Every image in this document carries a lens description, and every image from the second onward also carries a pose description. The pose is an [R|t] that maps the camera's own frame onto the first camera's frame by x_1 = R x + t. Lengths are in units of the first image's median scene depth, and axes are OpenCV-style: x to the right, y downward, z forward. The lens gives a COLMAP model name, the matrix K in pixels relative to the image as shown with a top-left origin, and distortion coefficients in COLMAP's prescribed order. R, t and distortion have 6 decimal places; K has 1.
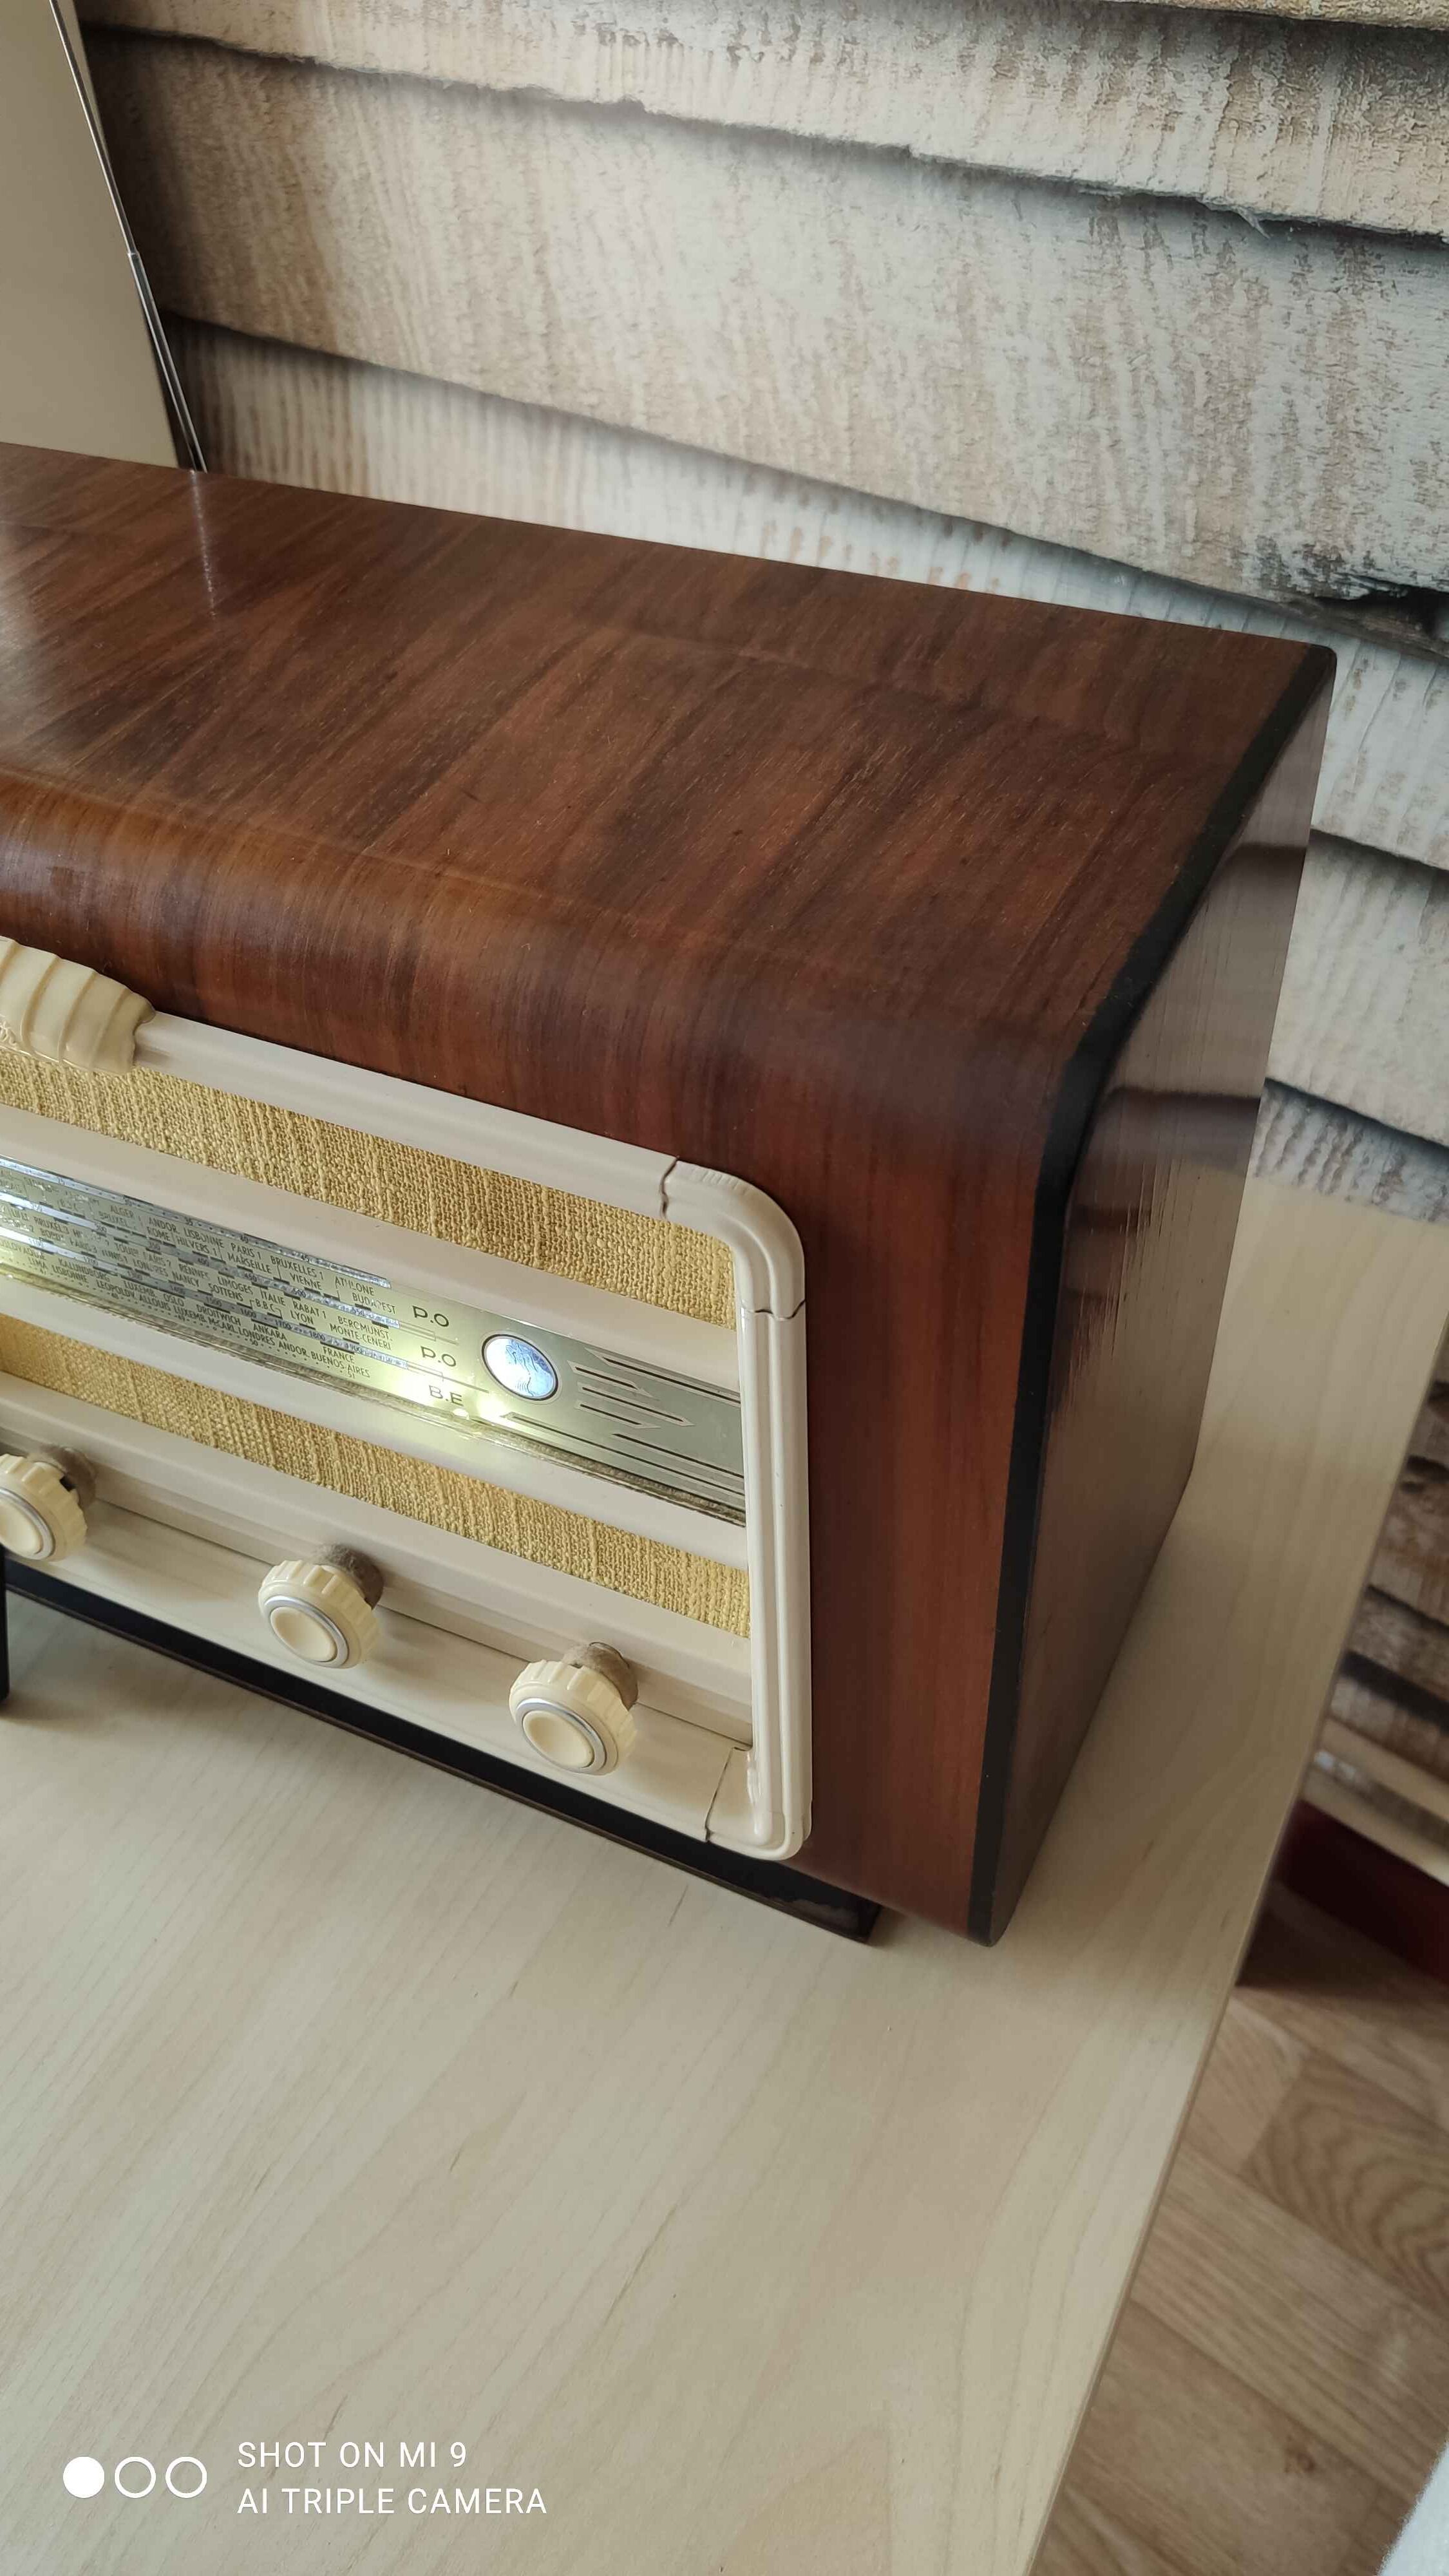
lens RADIAL K [[2016.2, 0, 720.9], [0, 2016.2, 1275.1], [0, 0, 1]] dist [0.000008, -0.037432]
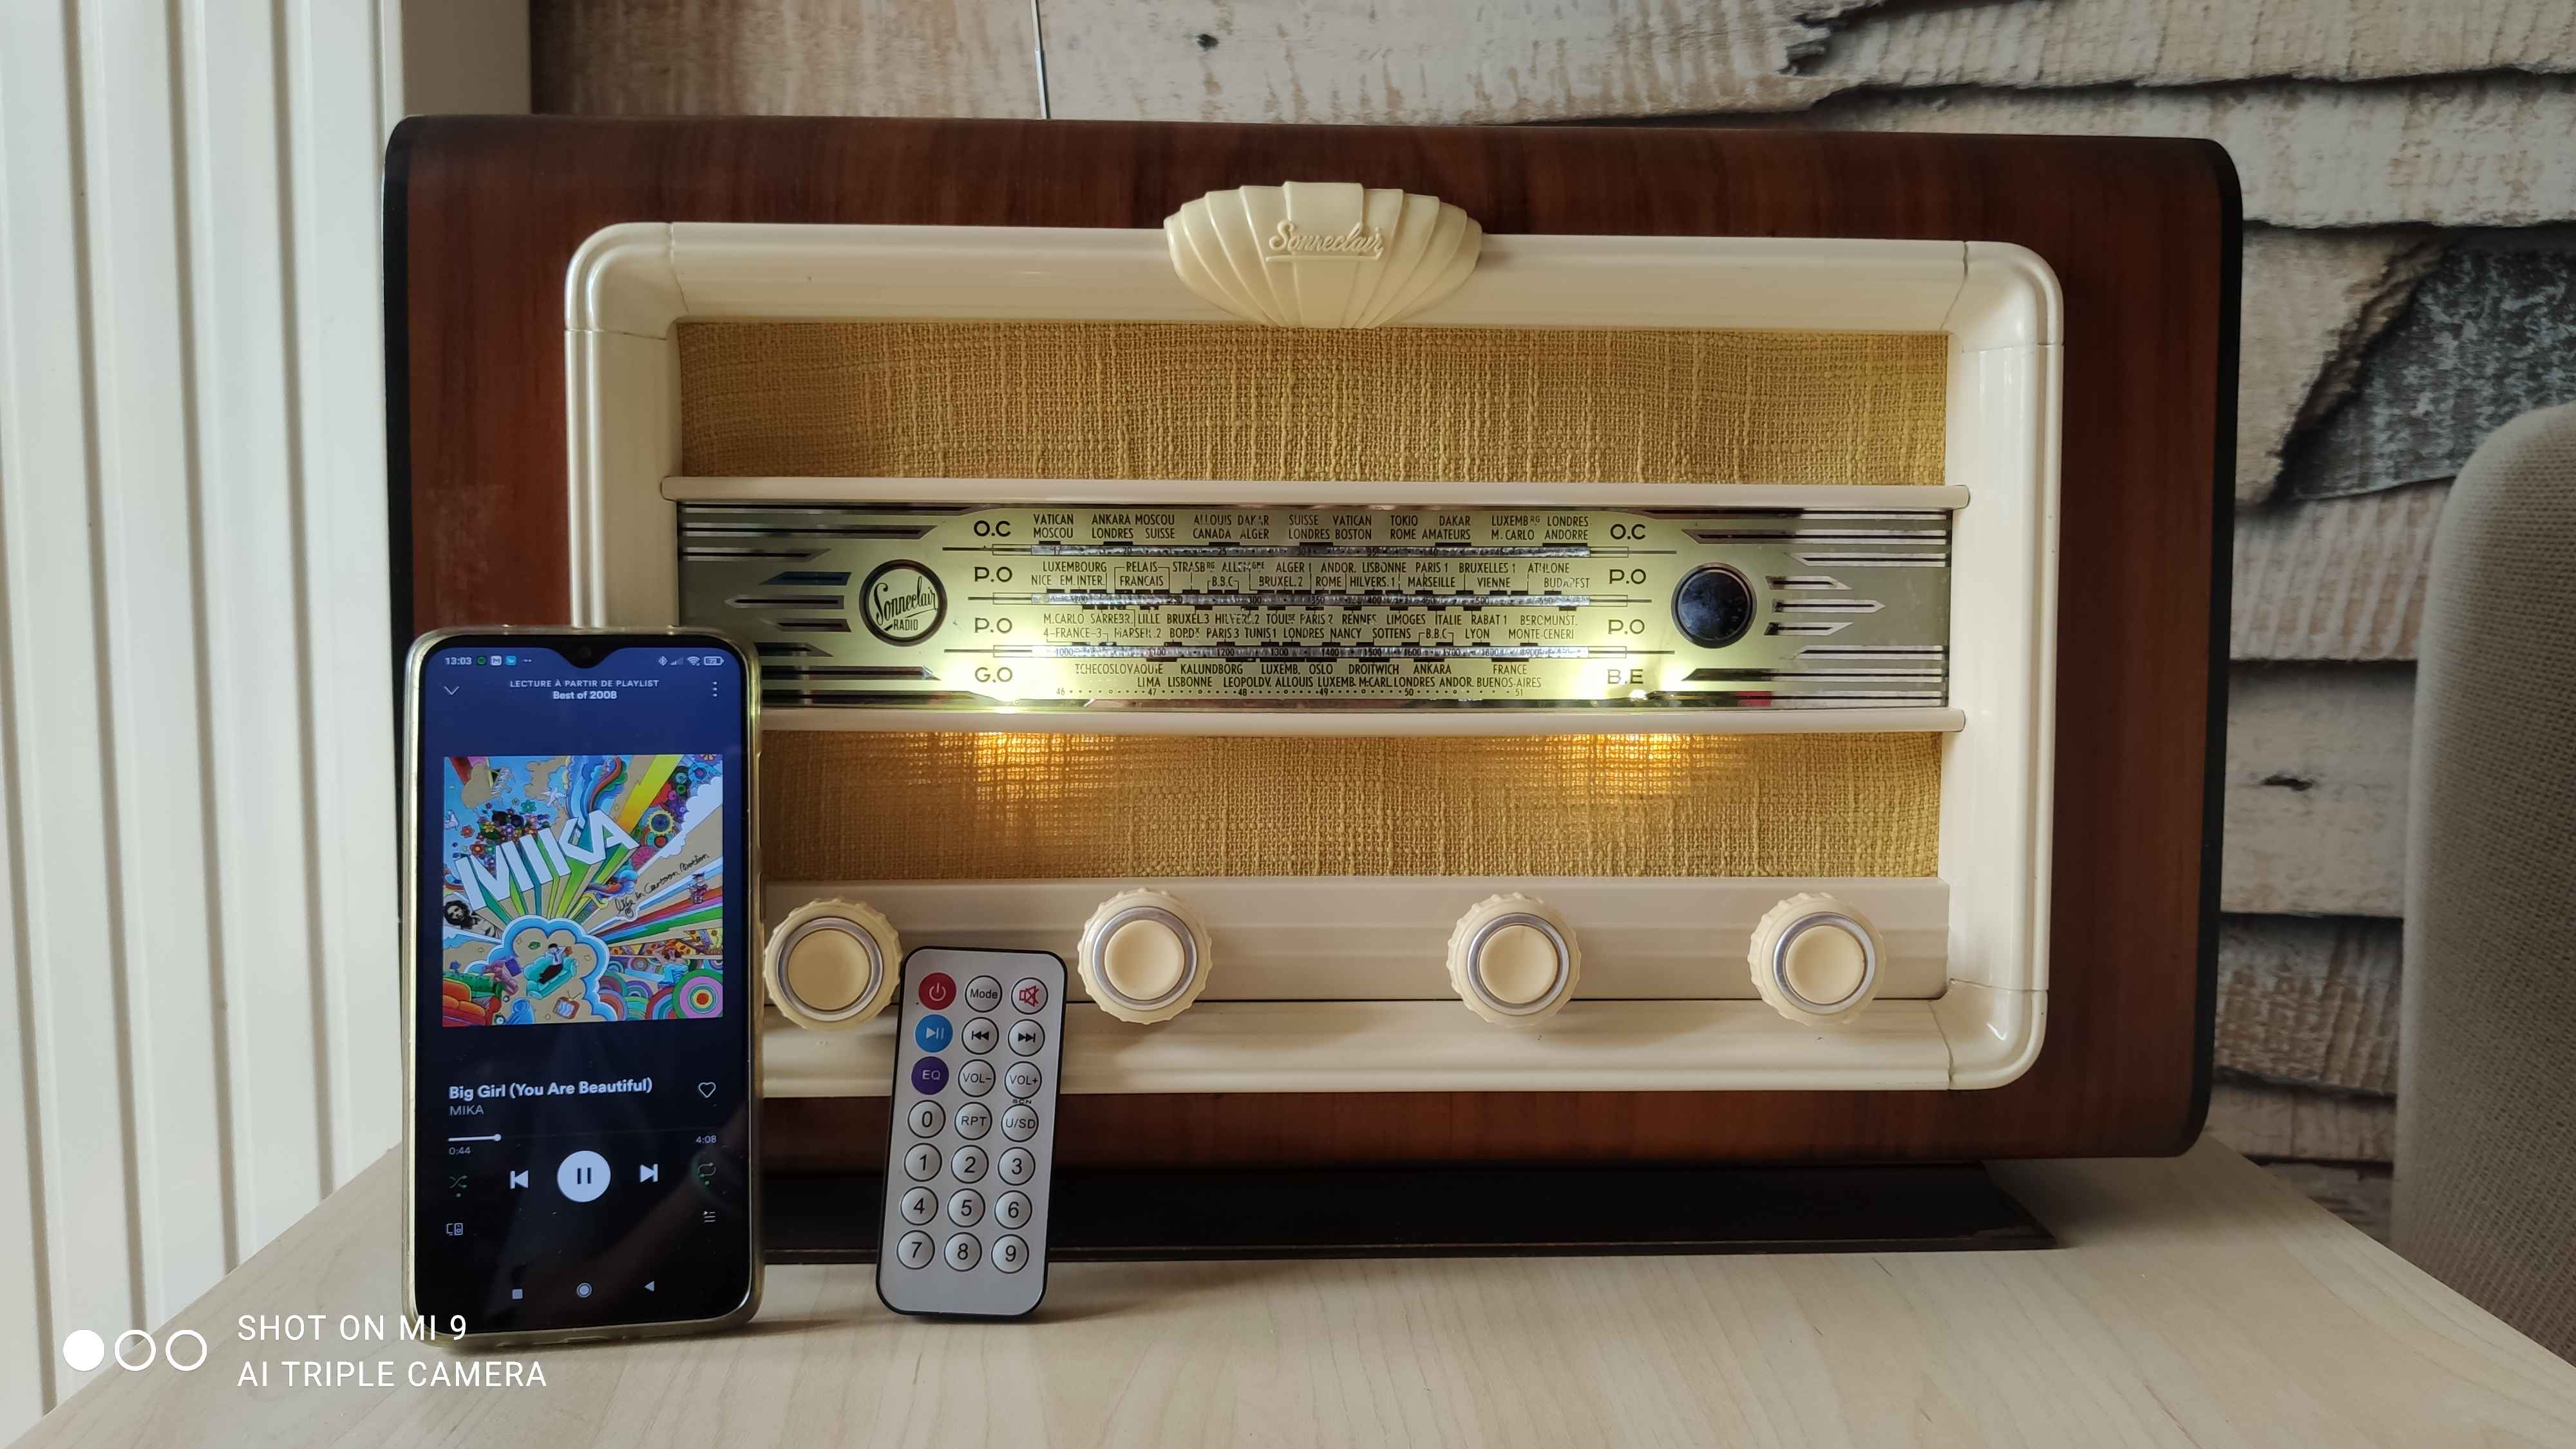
lens RADIAL K [[2016.2, 0, 1288.5], [0, 2016.2, 708.2], [0, 0, 1]] dist [0.000008, -0.037432]
pose [[0.876894, 0.010705, 0.480565, -0.621308], [0.290528, 0.784677, -0.547609, 0.467395], [-0.382951, 0.619812, 0.684968, 0.249378]]
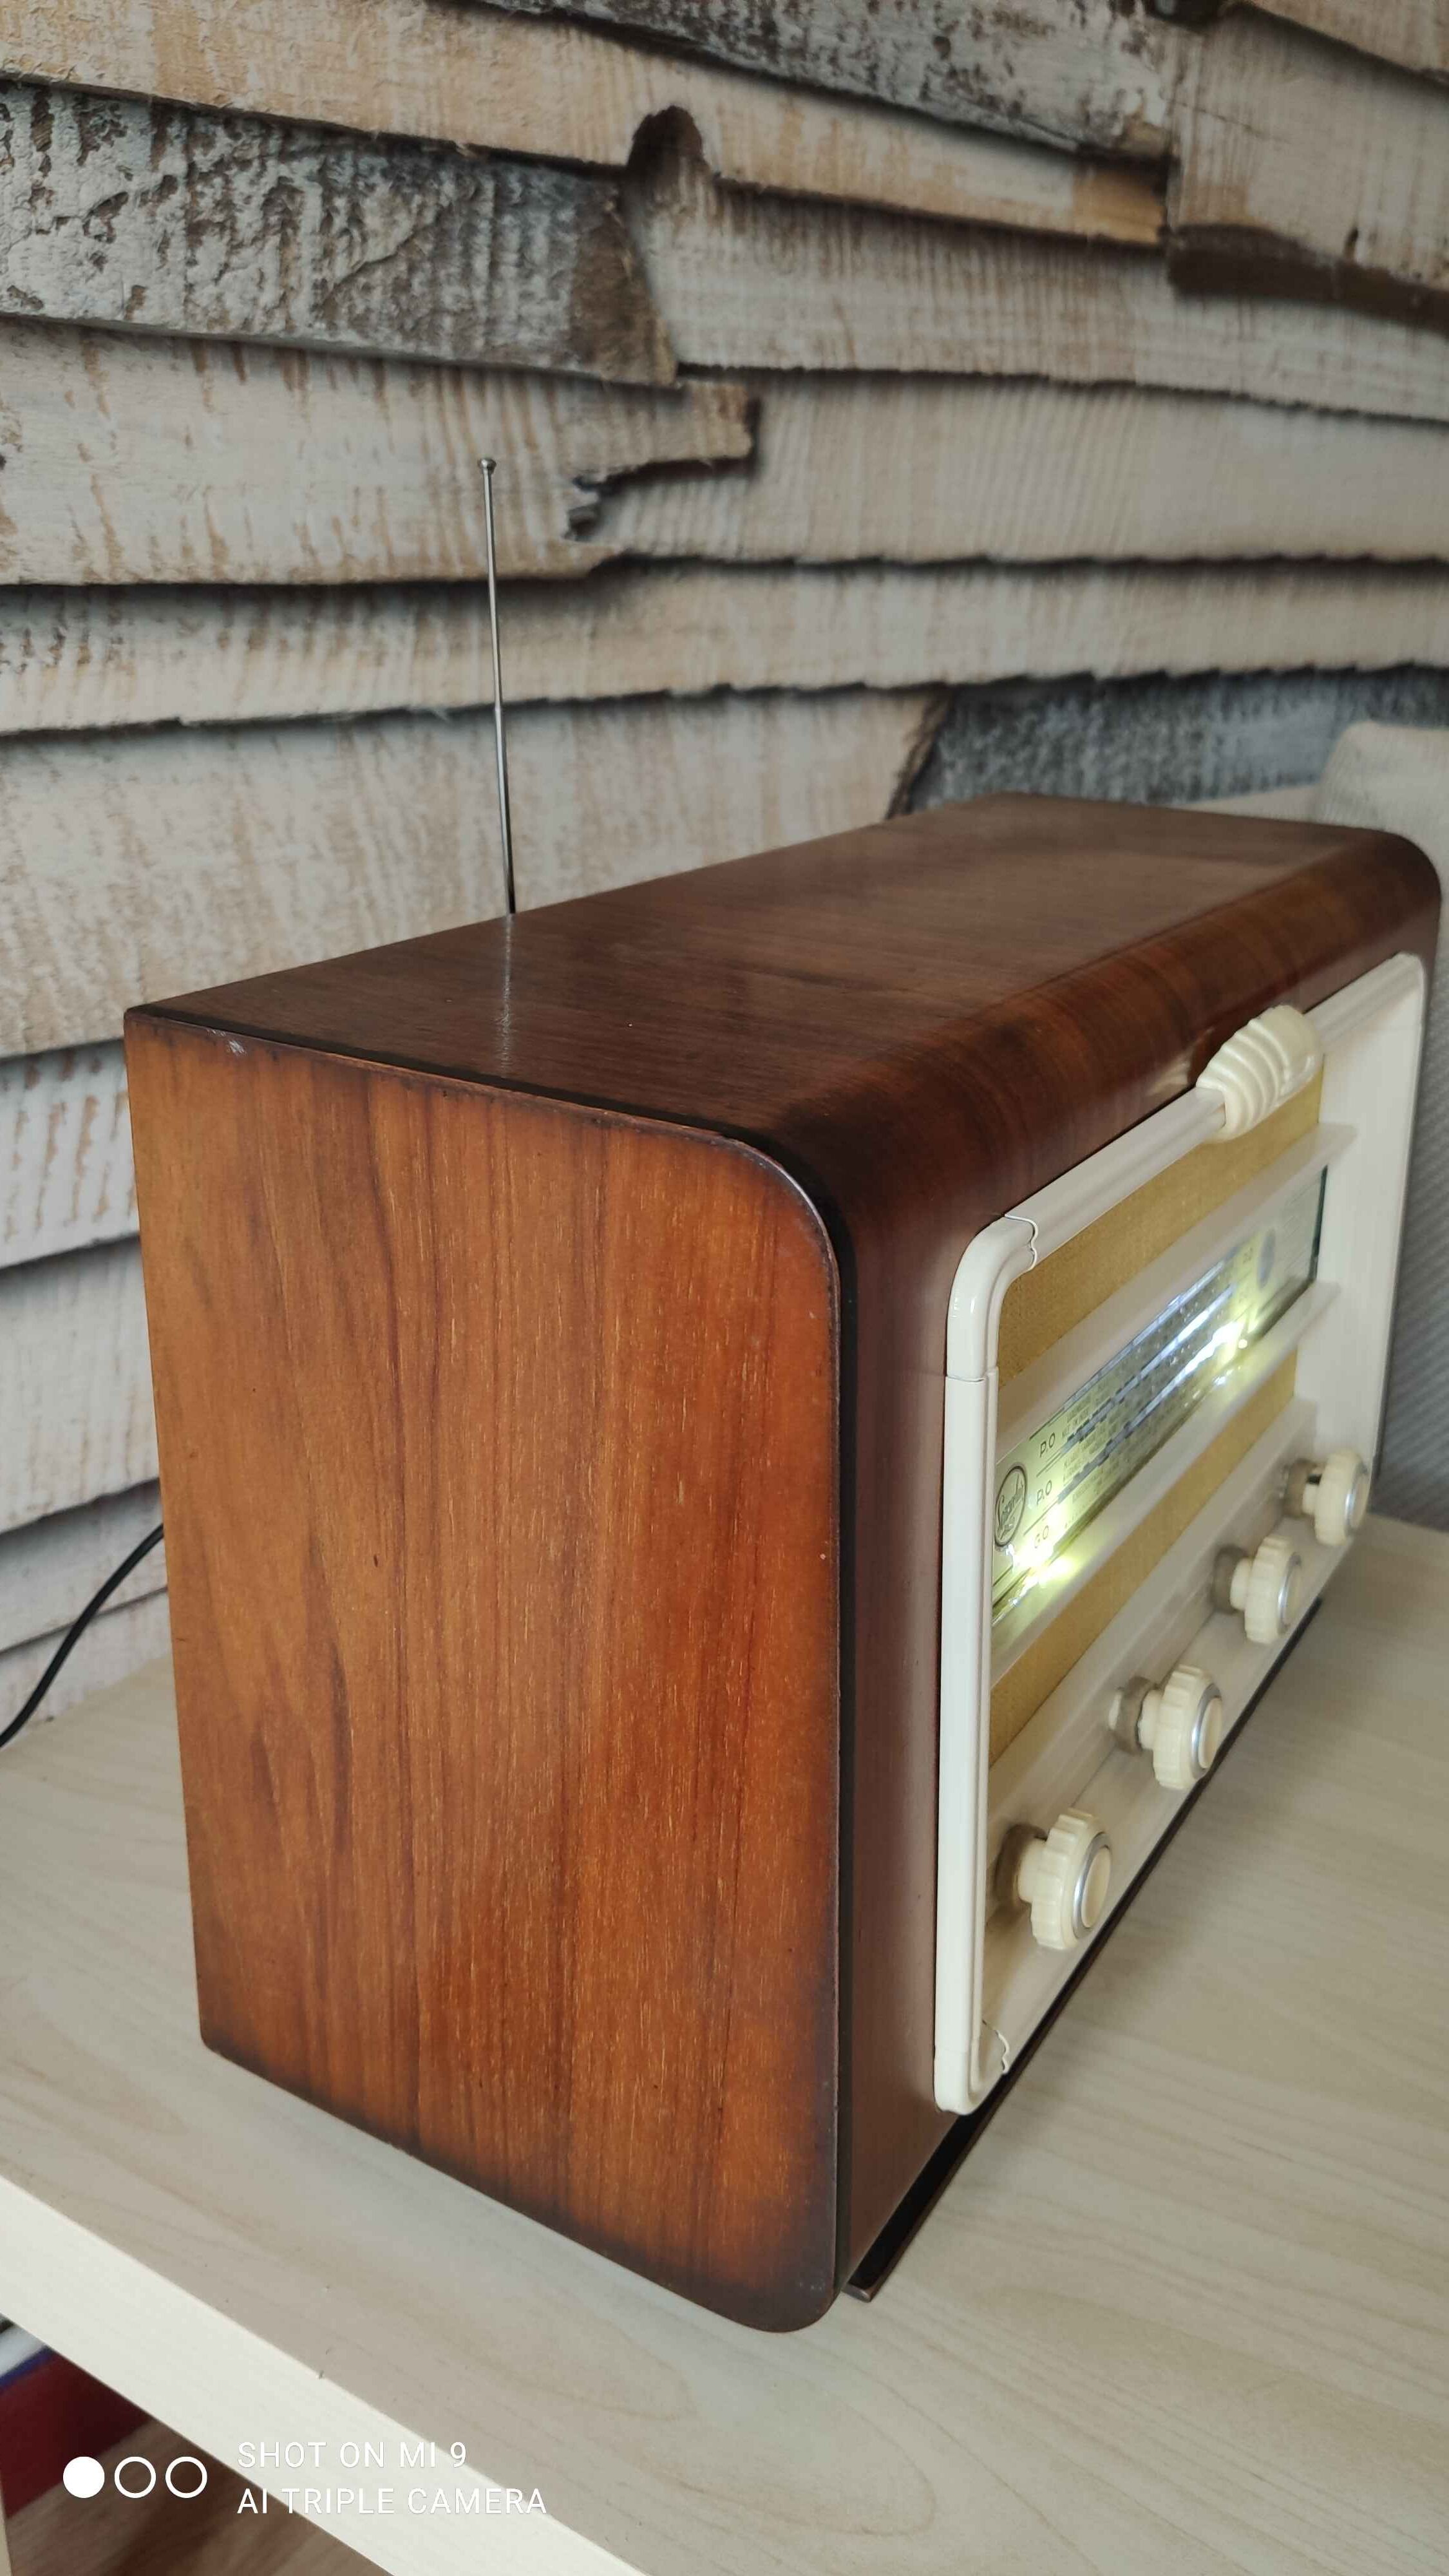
lens RADIAL K [[2016.2, 0, 726.9], [0, 2016.2, 1275.4], [0, 0, 1]] dist [0.000008, -0.037432]
pose [[0.084475, -0.299687, 0.950290, -1.080004], [0.663185, 0.728695, 0.170850, -0.316126], [-0.743673, 0.615785, 0.260304, 0.660343]]
